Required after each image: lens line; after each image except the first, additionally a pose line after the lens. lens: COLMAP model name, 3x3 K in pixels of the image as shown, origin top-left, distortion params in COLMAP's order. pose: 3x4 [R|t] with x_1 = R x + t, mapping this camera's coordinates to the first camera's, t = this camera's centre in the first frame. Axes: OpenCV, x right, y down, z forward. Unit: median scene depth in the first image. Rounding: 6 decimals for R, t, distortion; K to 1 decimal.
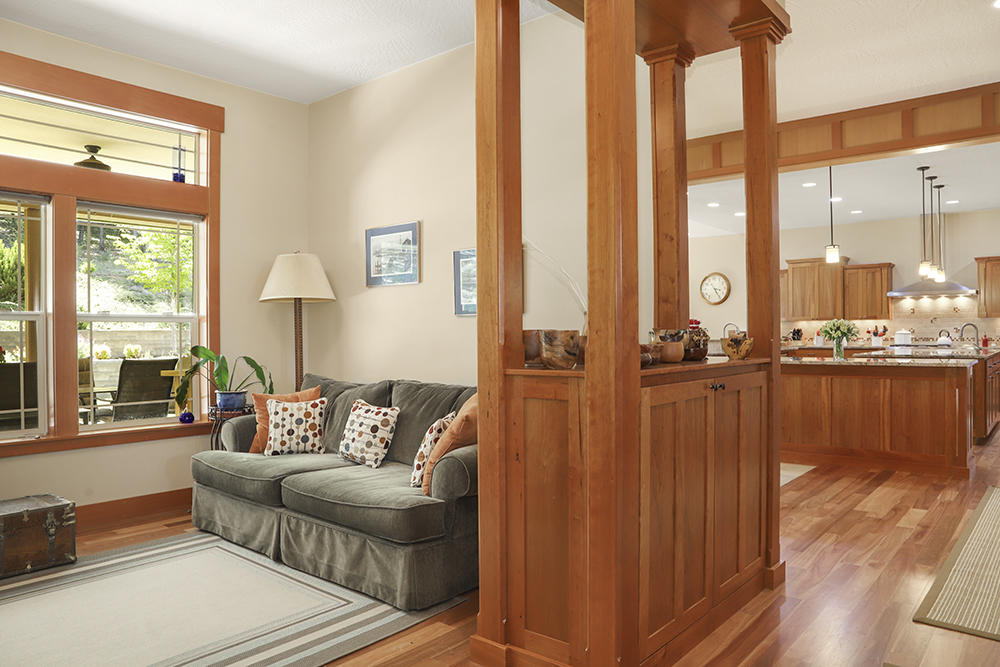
lens RADIAL K [[696.0, 0, 494.1], [0, 696.0, 336.9], [0, 0, 1]] dist [-0.116459, 0.081565]
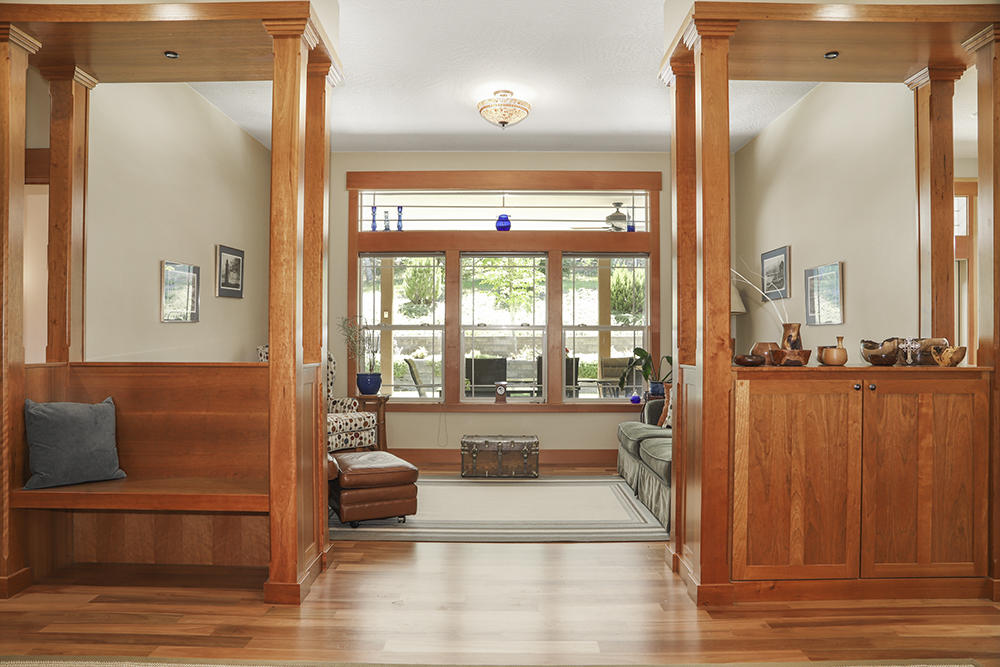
lens RADIAL K [[696.0, 0, 499.9], [0, 696.0, 336.5], [0, 0, 1]] dist [-0.116459, 0.081565]
pose [[0.641172, 0.003116, -0.767391, 0.471417], [-0.010944, 0.999927, -0.005084, -0.000522], [0.767319, 0.011658, 0.641160, -0.124436]]
